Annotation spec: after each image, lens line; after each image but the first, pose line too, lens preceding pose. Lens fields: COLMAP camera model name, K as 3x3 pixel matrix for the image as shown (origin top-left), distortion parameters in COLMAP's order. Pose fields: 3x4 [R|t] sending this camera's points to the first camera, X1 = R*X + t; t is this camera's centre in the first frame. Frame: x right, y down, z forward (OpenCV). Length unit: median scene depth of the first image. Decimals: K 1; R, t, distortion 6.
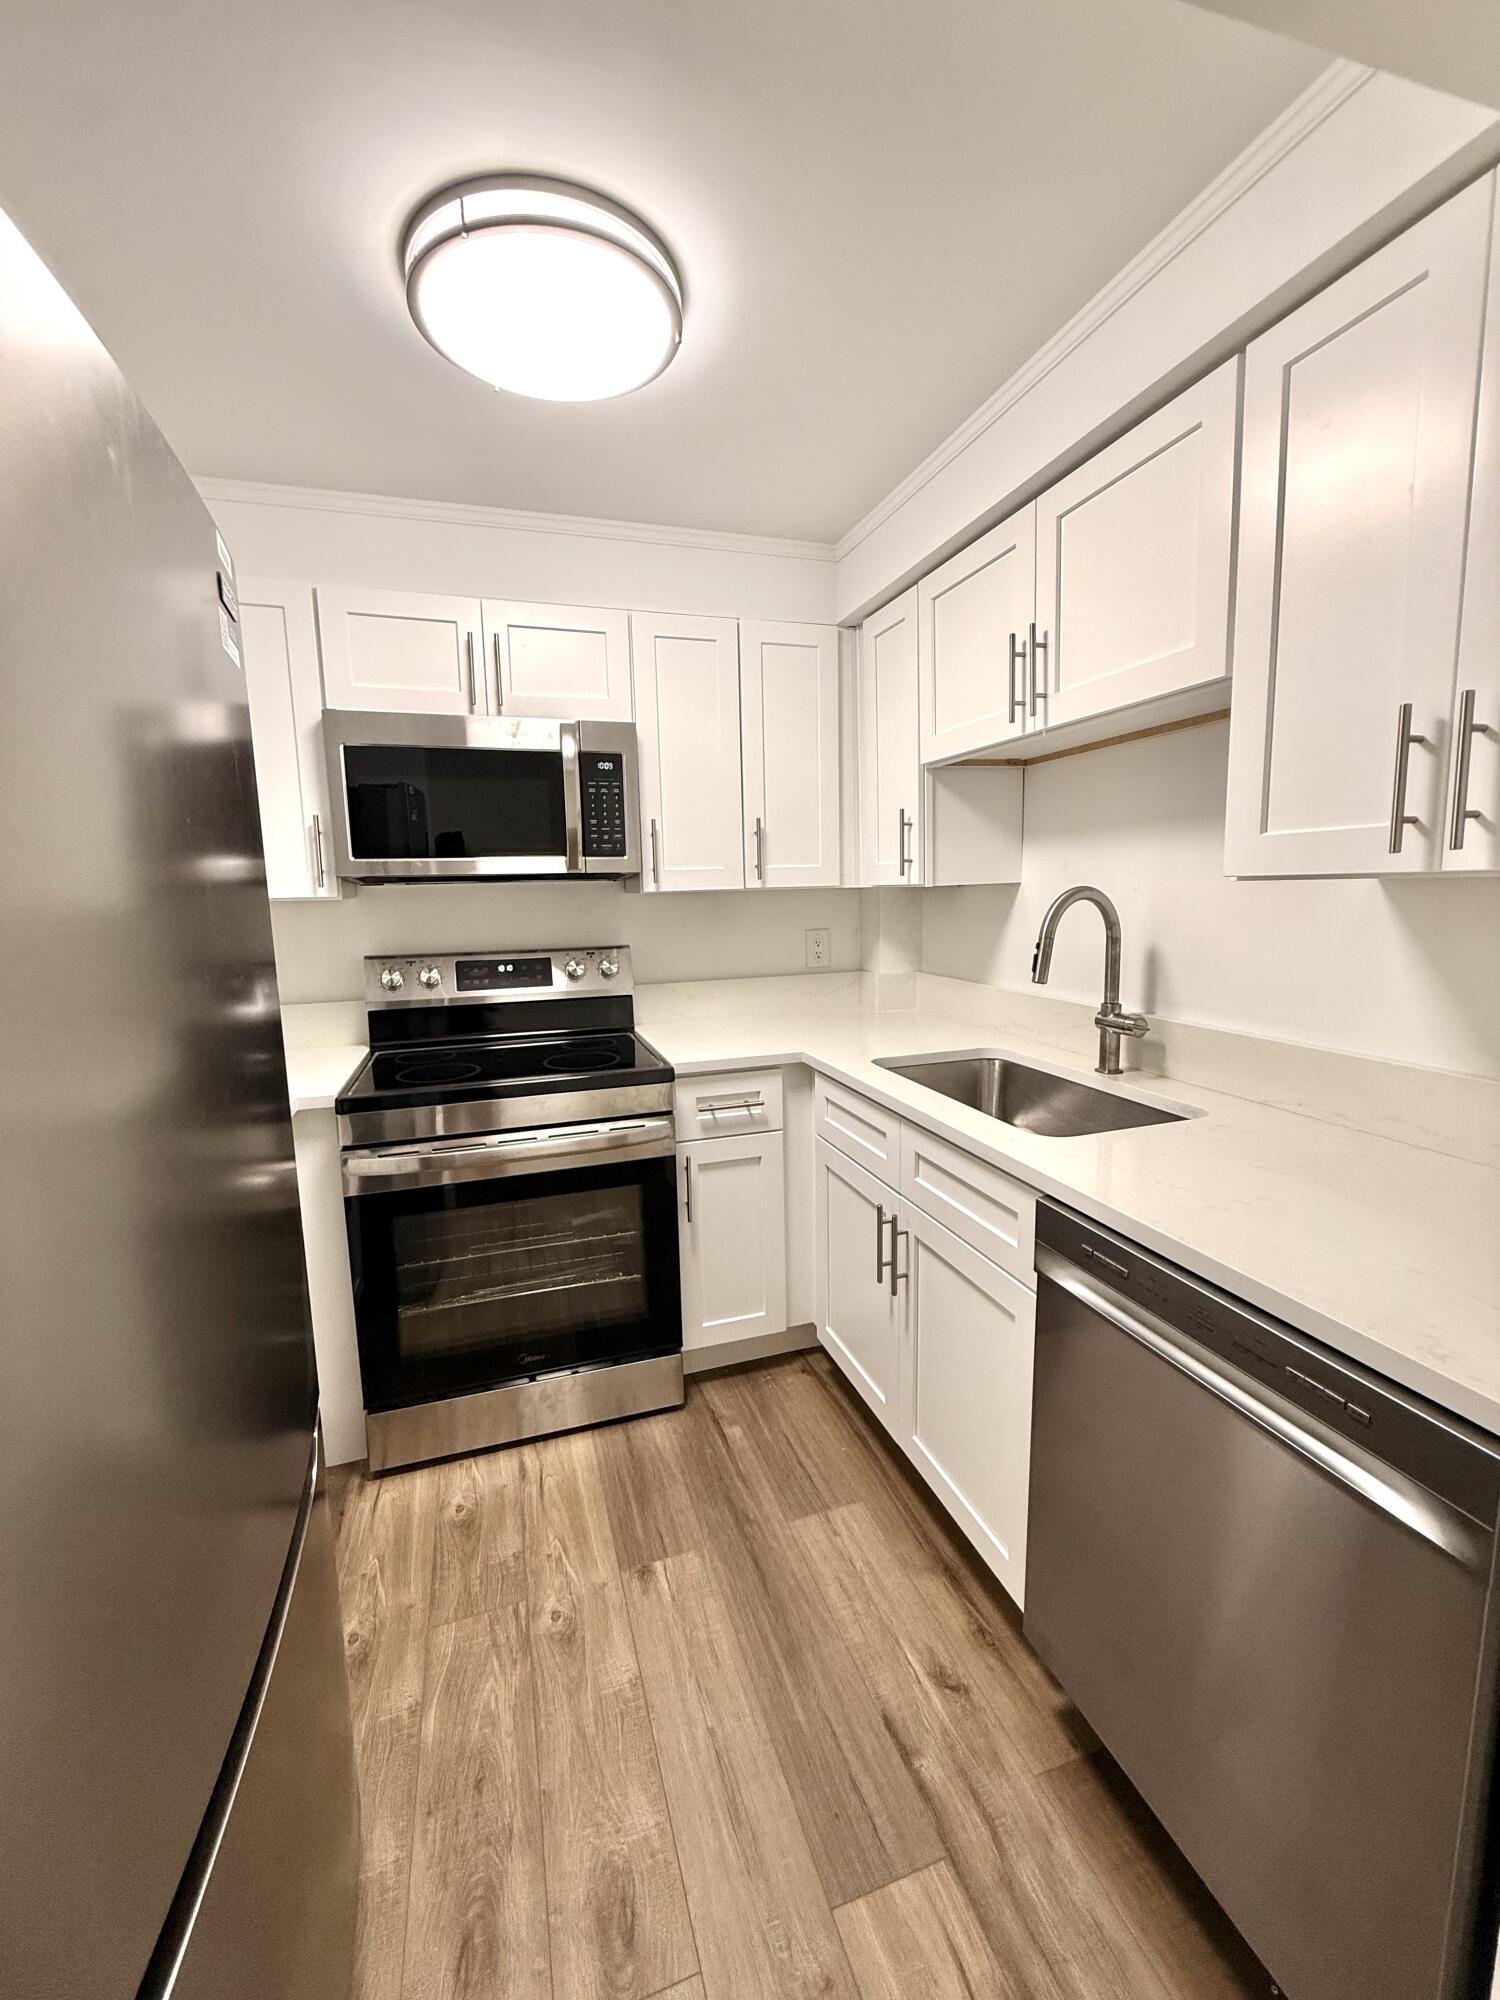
lens RADIAL K [[799.8, 0, 753.4], [0, 799.8, 990.9], [0, 0, 1]] dist [-0.000572, 0.000600]
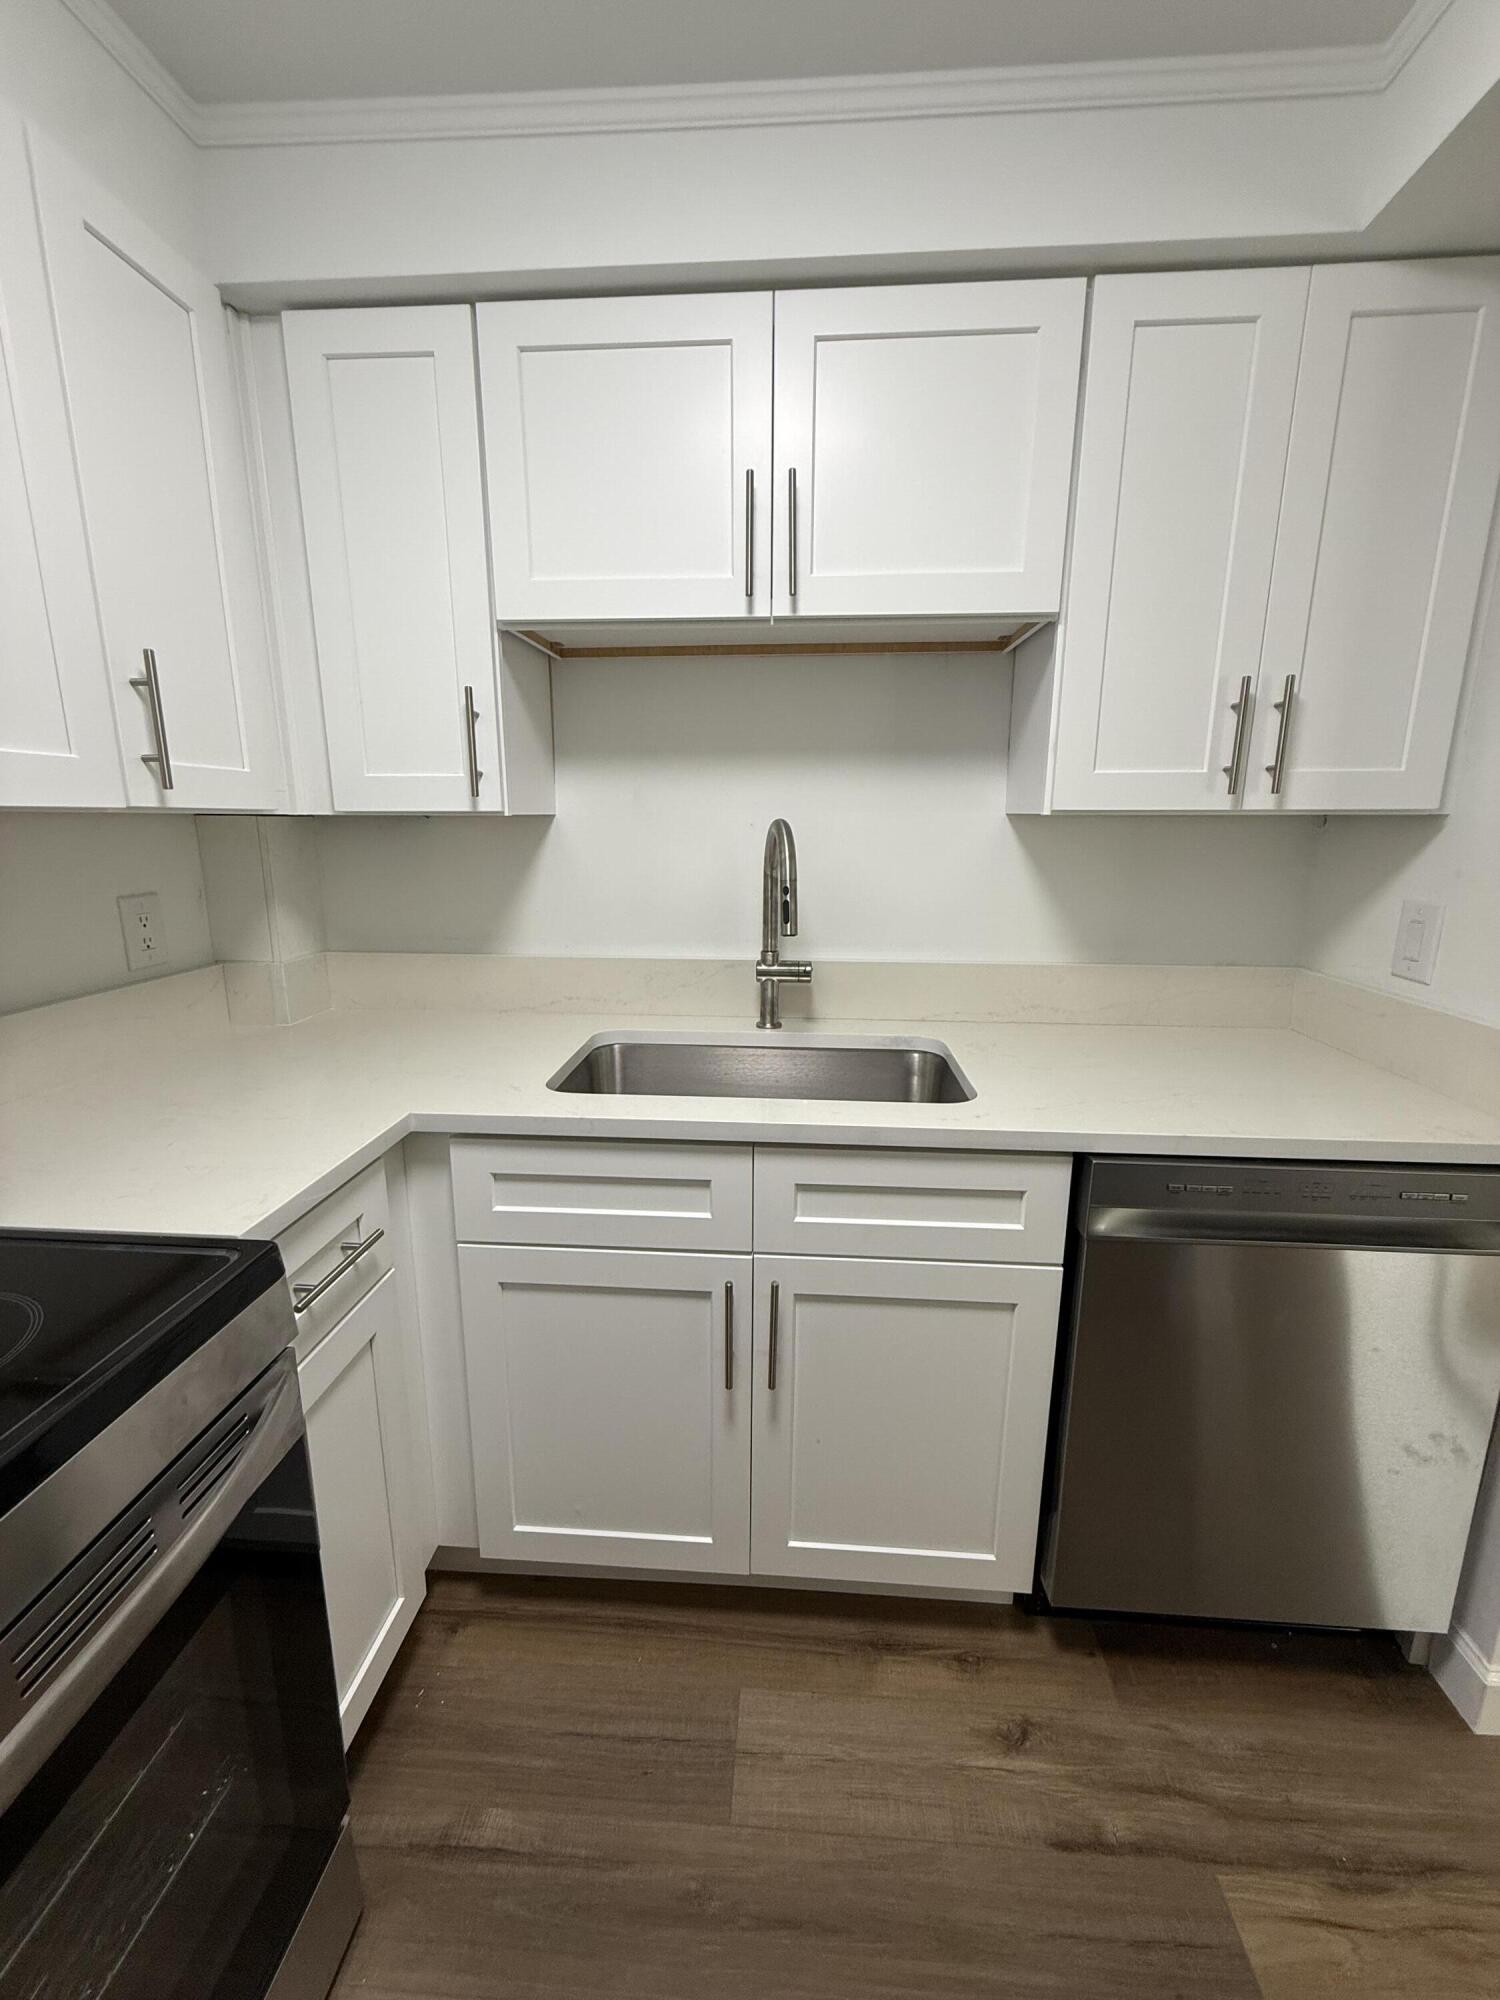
lens RADIAL K [[799.8, 0, 753.4], [0, 799.8, 990.9], [0, 0, 1]] dist [-0.000572, 0.000600]
pose [[0.379458, -0.169706, 0.909511, -0.407294], [0.109009, 0.984387, 0.138198, -0.069920], [-0.918765, 0.046705, 0.392033, 0.689868]]
